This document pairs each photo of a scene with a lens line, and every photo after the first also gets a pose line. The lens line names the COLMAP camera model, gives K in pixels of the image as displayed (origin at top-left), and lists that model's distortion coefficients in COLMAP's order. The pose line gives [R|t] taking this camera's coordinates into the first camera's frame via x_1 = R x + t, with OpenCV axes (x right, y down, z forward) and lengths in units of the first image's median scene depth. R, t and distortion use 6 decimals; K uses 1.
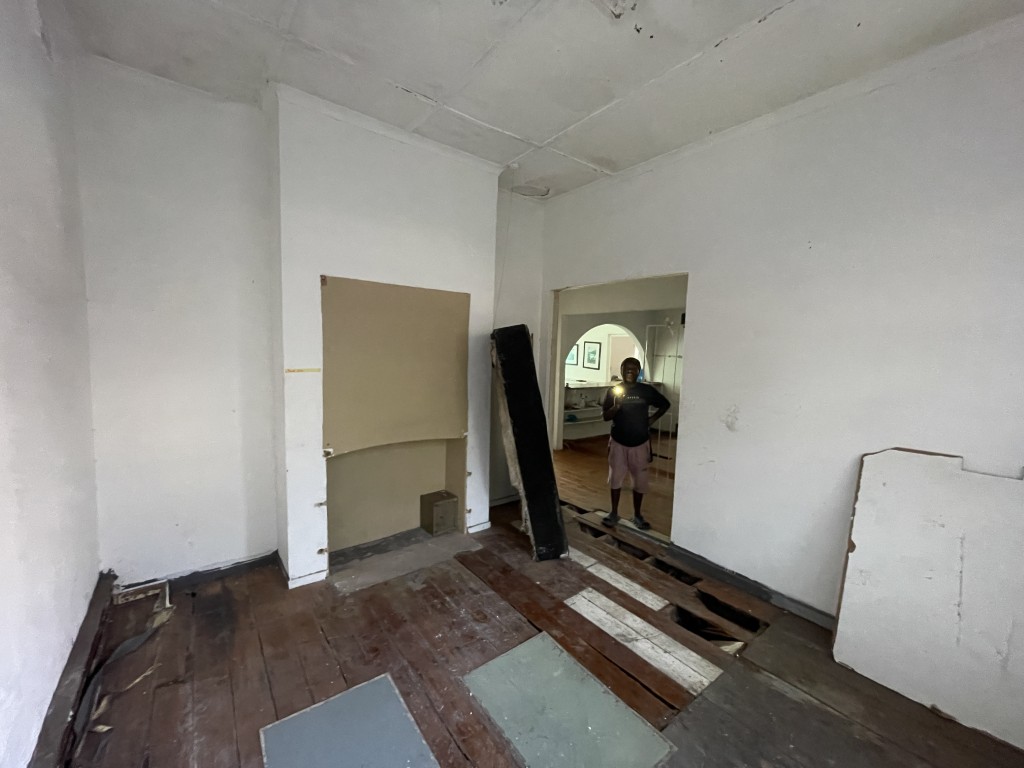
lens RADIAL K [[412.3, 0, 514.7], [0, 412.3, 383.8], [0, 0, 1]] dist [0.000497, -0.001045]
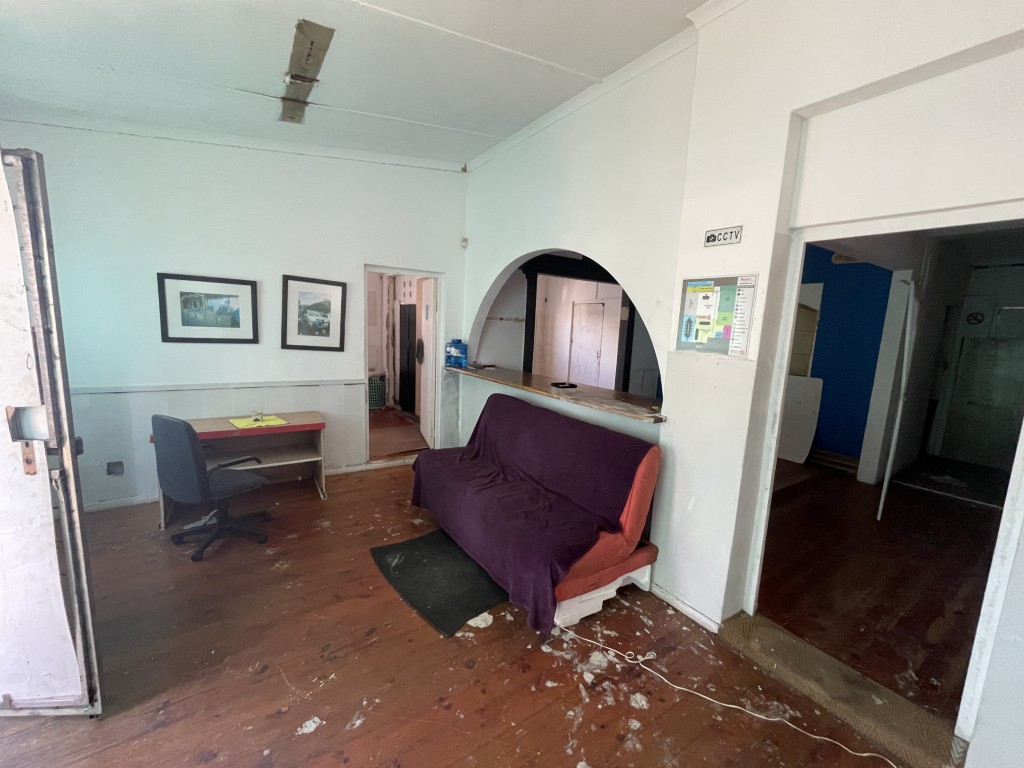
lens RADIAL K [[412.3, 0, 511.5], [0, 412.3, 382.5], [0, 0, 1]] dist [0.000497, -0.001045]
pose [[0.066953, -0.166481, 0.983769, -0.225174], [0.043748, 0.985523, 0.163801, -0.071630], [-0.996797, 0.032071, 0.073267, 0.920888]]
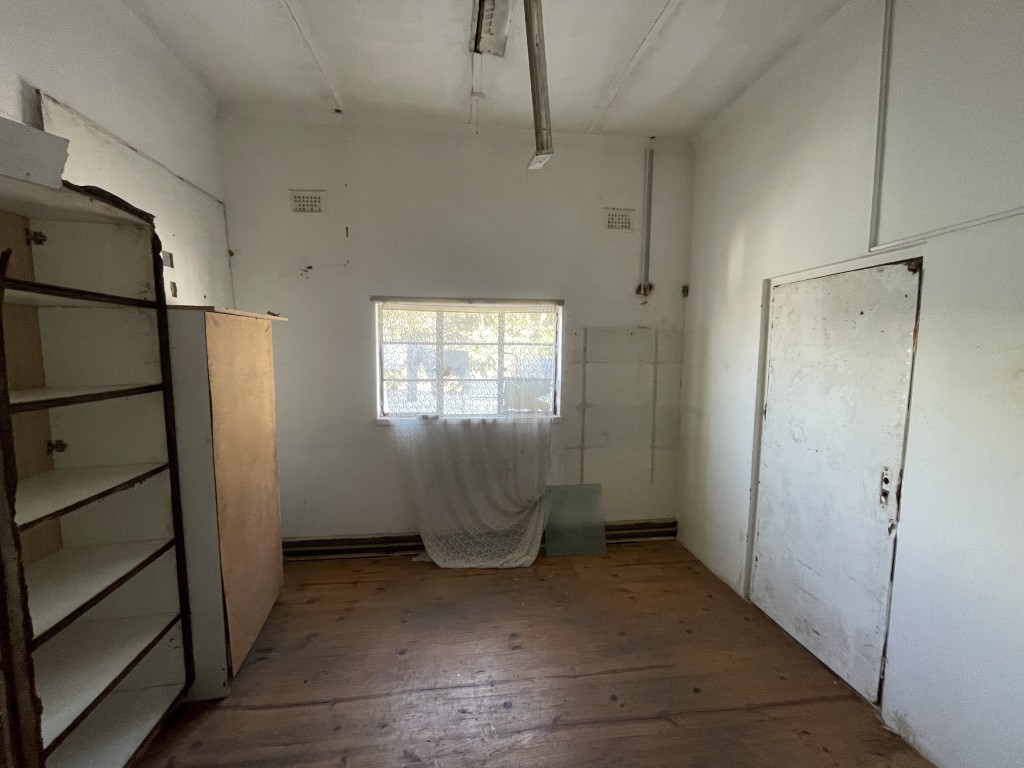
lens RADIAL K [[412.3, 0, 515.0], [0, 412.3, 381.1], [0, 0, 1]] dist [0.000497, -0.001045]
pose [[0.499849, -0.100826, 0.860224, 0.441969], [0.080872, 0.994295, 0.069548, -0.057417], [-0.862329, 0.034804, 0.505151, 0.848286]]
